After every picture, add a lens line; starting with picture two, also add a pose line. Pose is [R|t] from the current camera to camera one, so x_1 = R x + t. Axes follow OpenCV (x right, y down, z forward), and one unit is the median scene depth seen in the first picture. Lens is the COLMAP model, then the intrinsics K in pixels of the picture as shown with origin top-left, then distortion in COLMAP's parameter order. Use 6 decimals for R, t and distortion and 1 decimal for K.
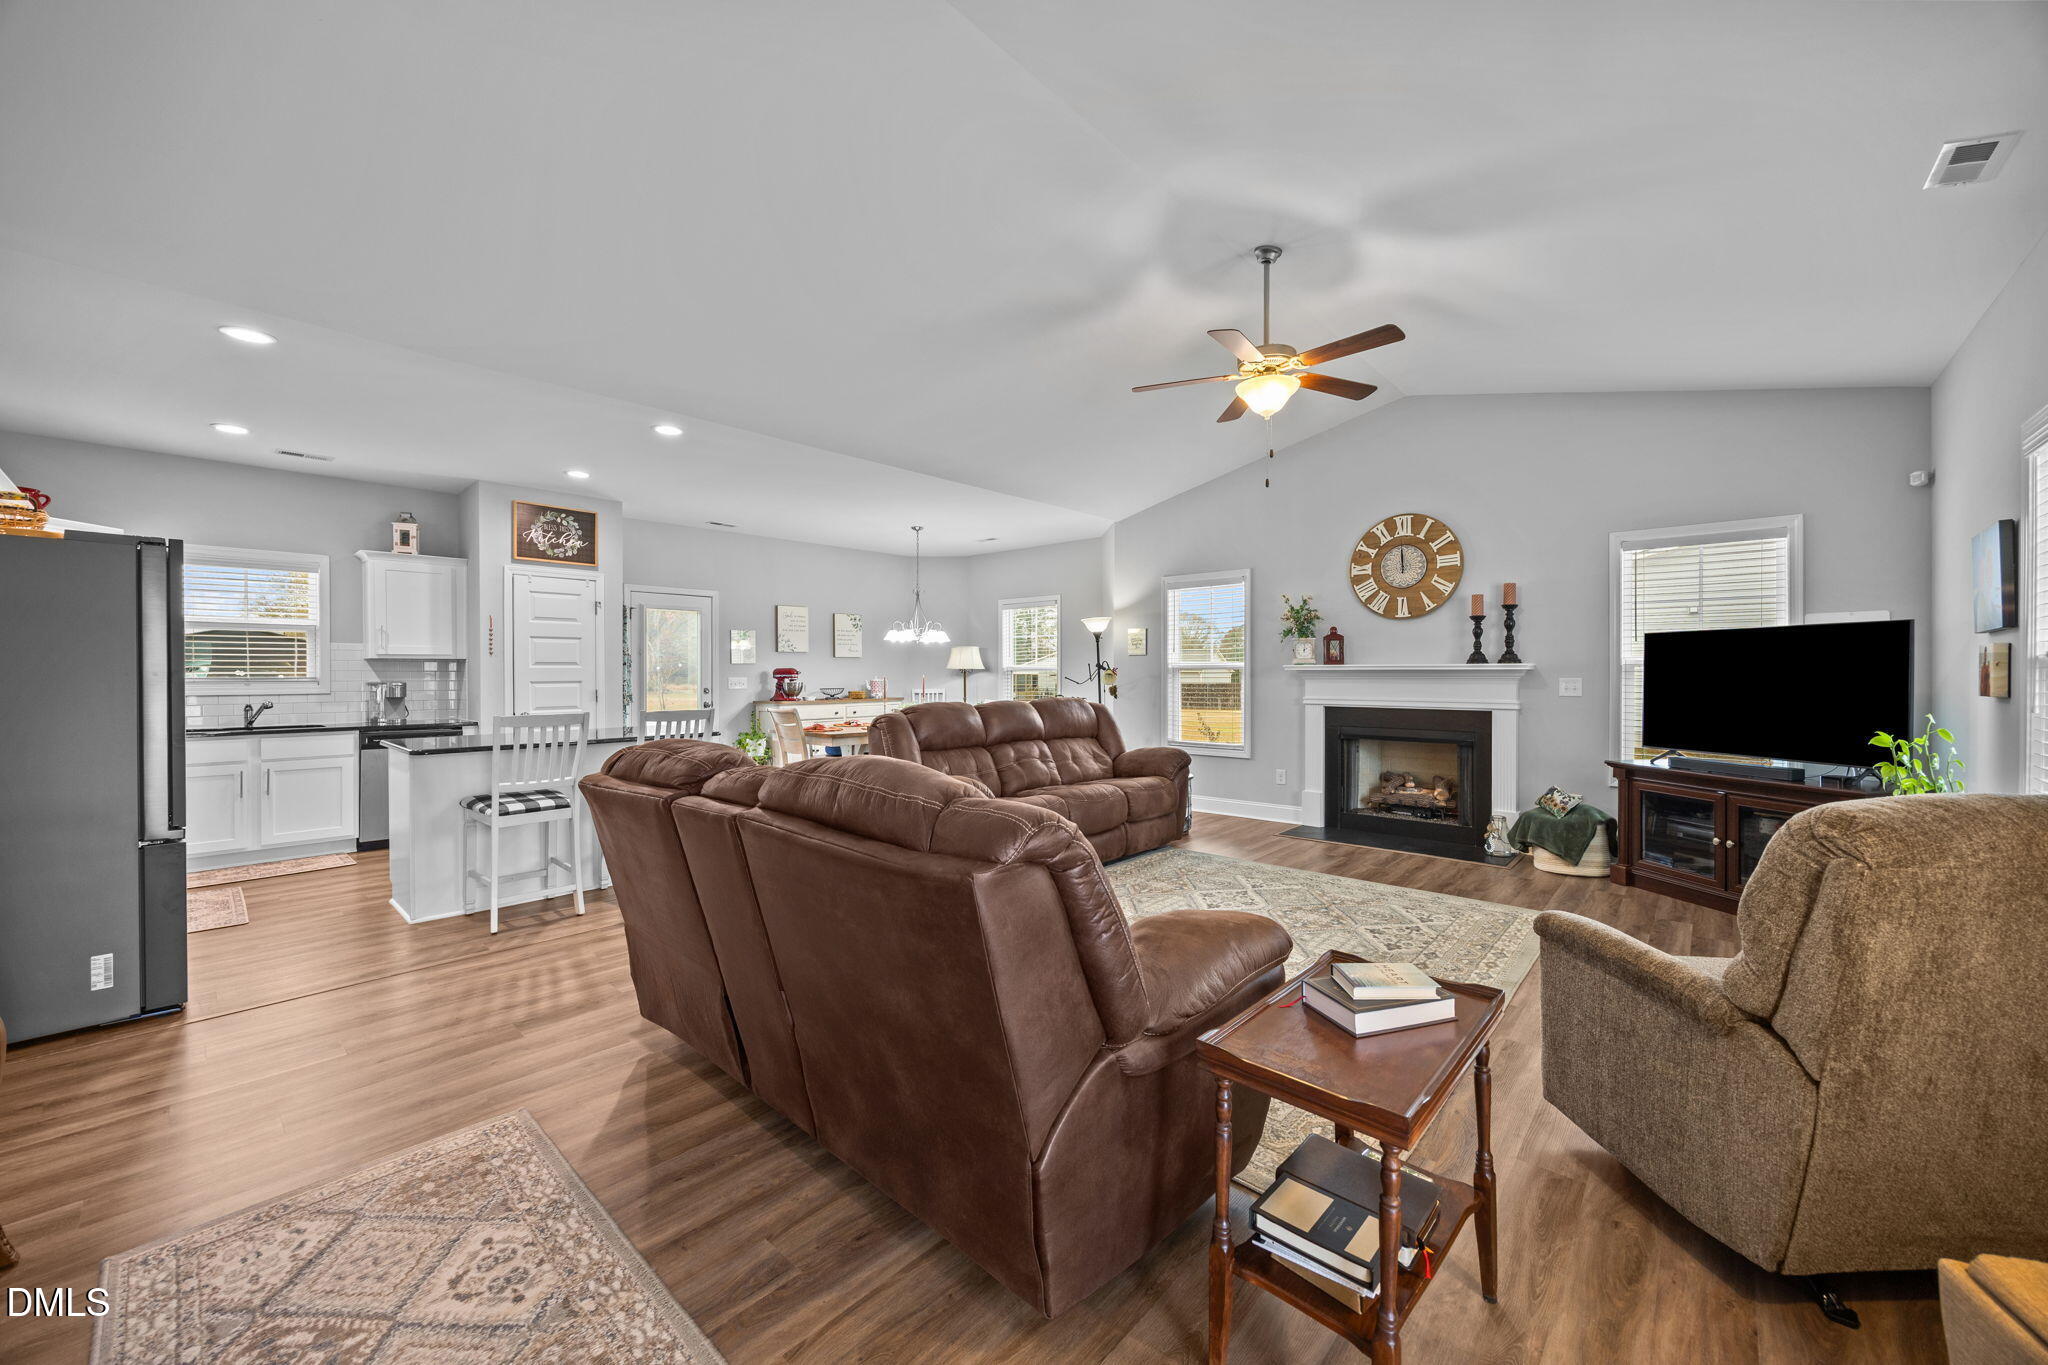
lens RADIAL K [[781.1, 0, 1023.5], [0, 781.1, 665.6], [0, 0, 1]] dist [-0.001680, -0.000046]
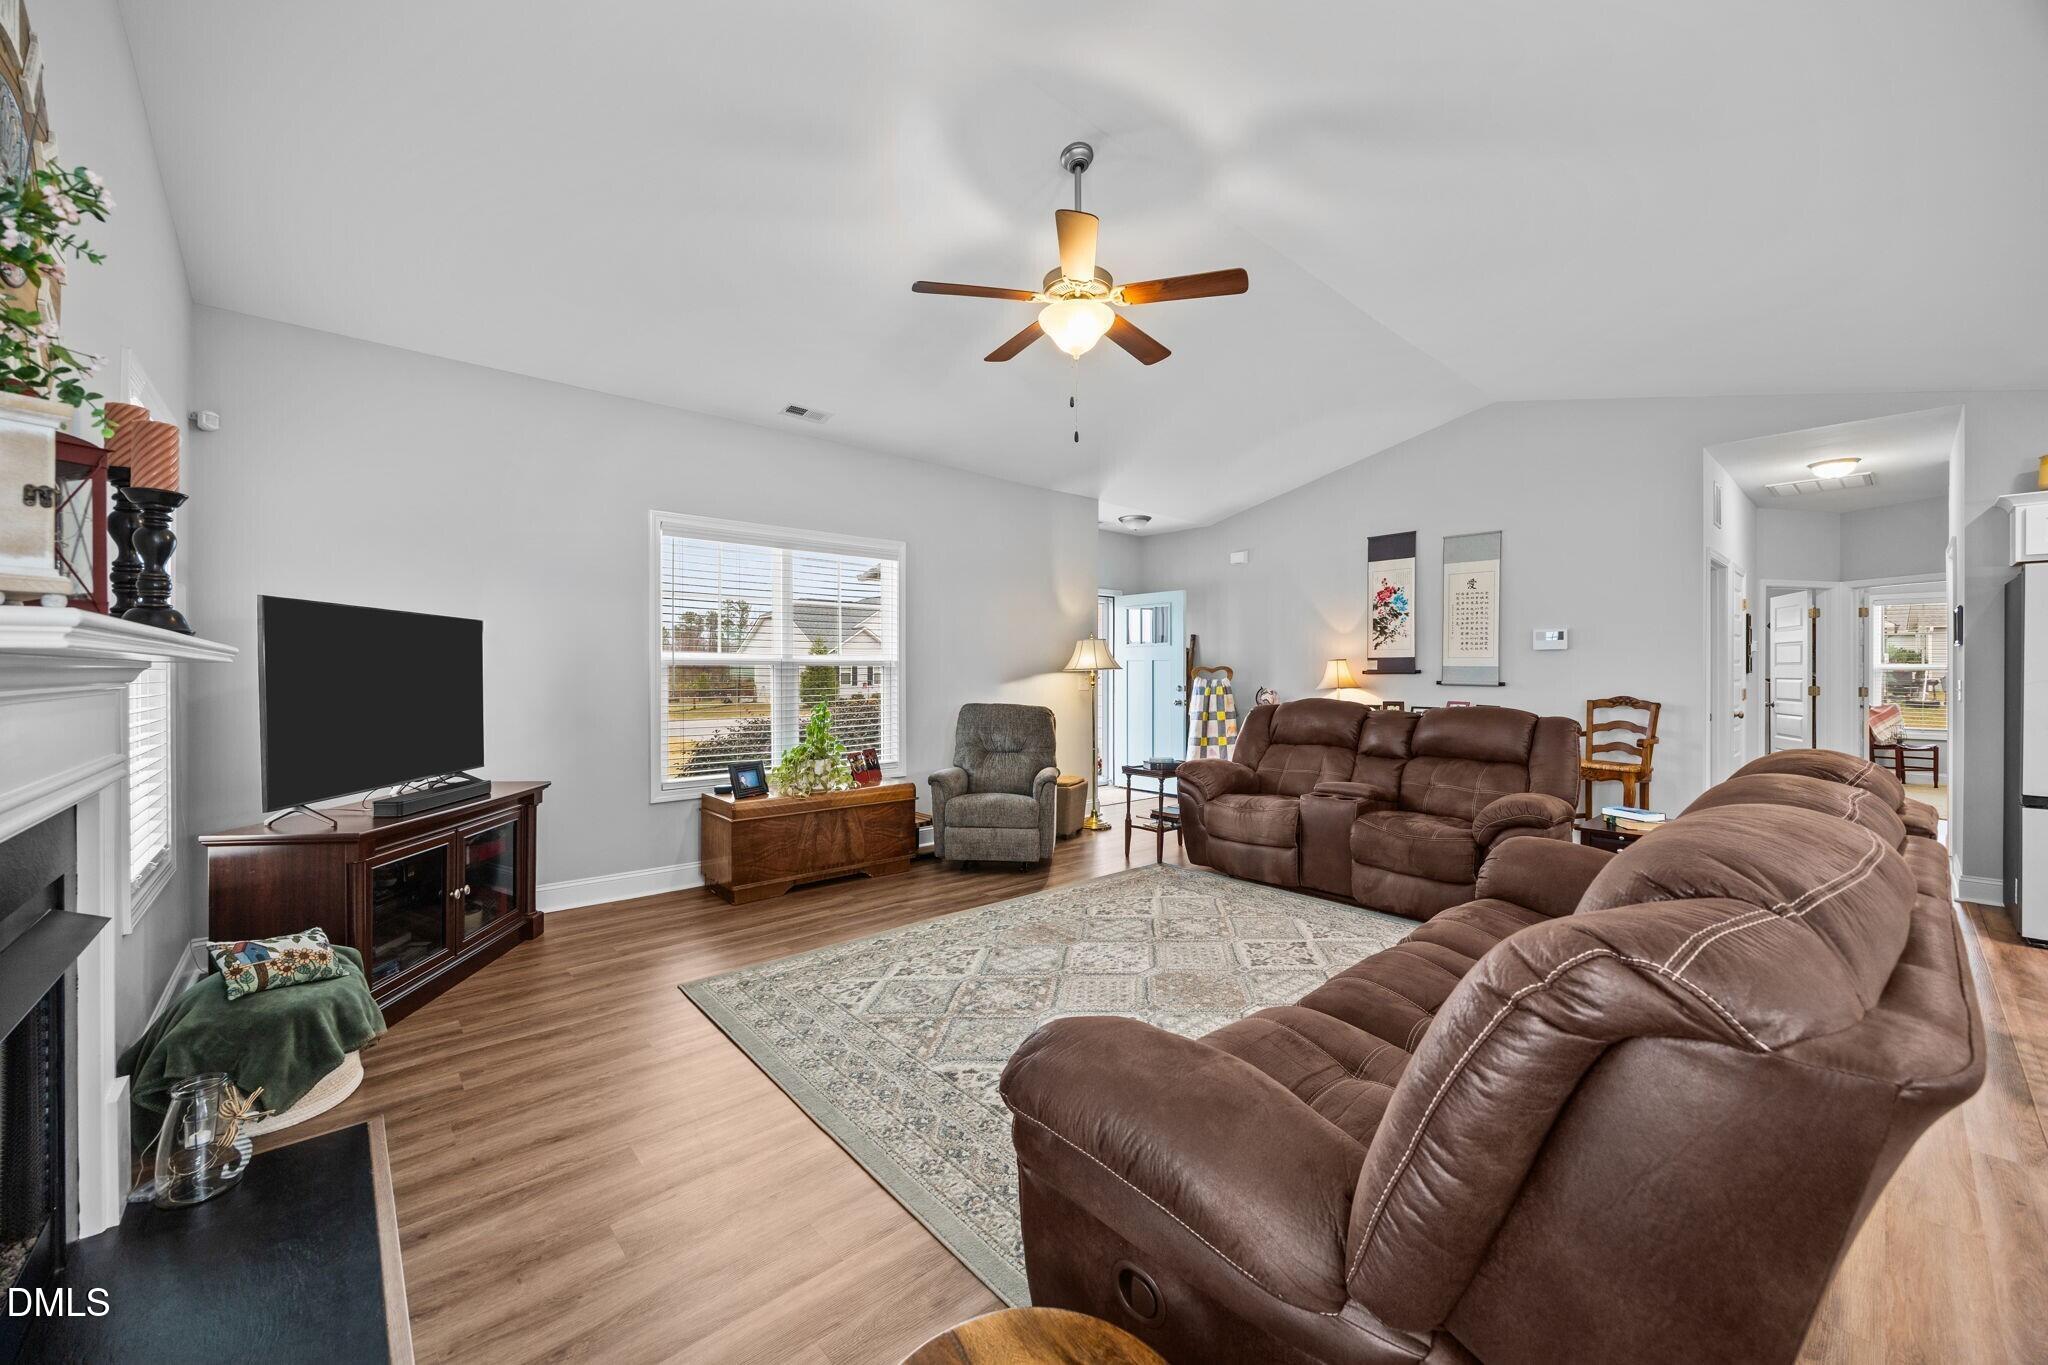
lens RADIAL K [[786.5, 0, 1016.4], [0, 786.5, 675.6], [0, 0, 1]] dist [-0.001956, -0.000426]
pose [[-0.993206, -0.000038, 0.116369, 0.178517], [-0.000223, 0.999999, -0.001572, 0.008946], [-0.116368, -0.001587, -0.993205, 1.170914]]
